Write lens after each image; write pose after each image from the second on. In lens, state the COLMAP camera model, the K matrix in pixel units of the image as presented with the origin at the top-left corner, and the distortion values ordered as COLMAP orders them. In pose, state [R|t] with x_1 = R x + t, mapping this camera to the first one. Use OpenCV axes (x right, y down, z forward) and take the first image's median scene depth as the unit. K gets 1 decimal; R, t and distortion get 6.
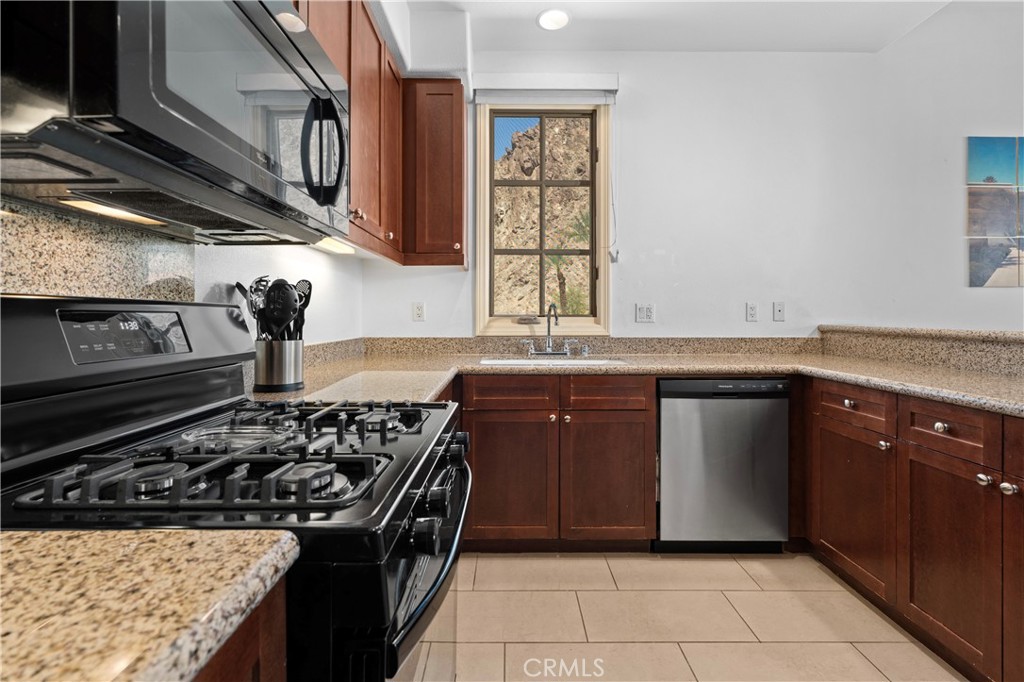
lens RADIAL K [[458.1, 0, 510.2], [0, 458.1, 318.5], [0, 0, 1]] dist [-0.000622, -0.000090]
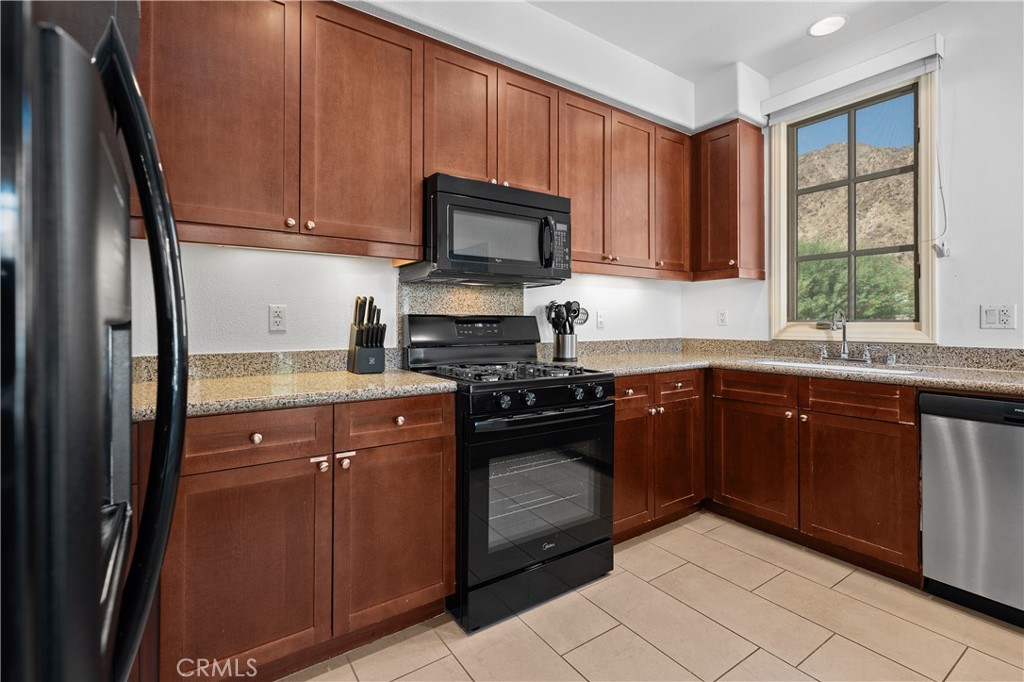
lens RADIAL K [[458.1, 0, 510.2], [0, 458.1, 318.5], [0, 0, 1]] dist [-0.000622, -0.000090]
pose [[0.558682, -0.007187, -0.829351, 0.535693], [-0.002328, 0.999945, -0.010233, 0.001182], [0.829378, 0.007648, 0.558635, -0.133073]]
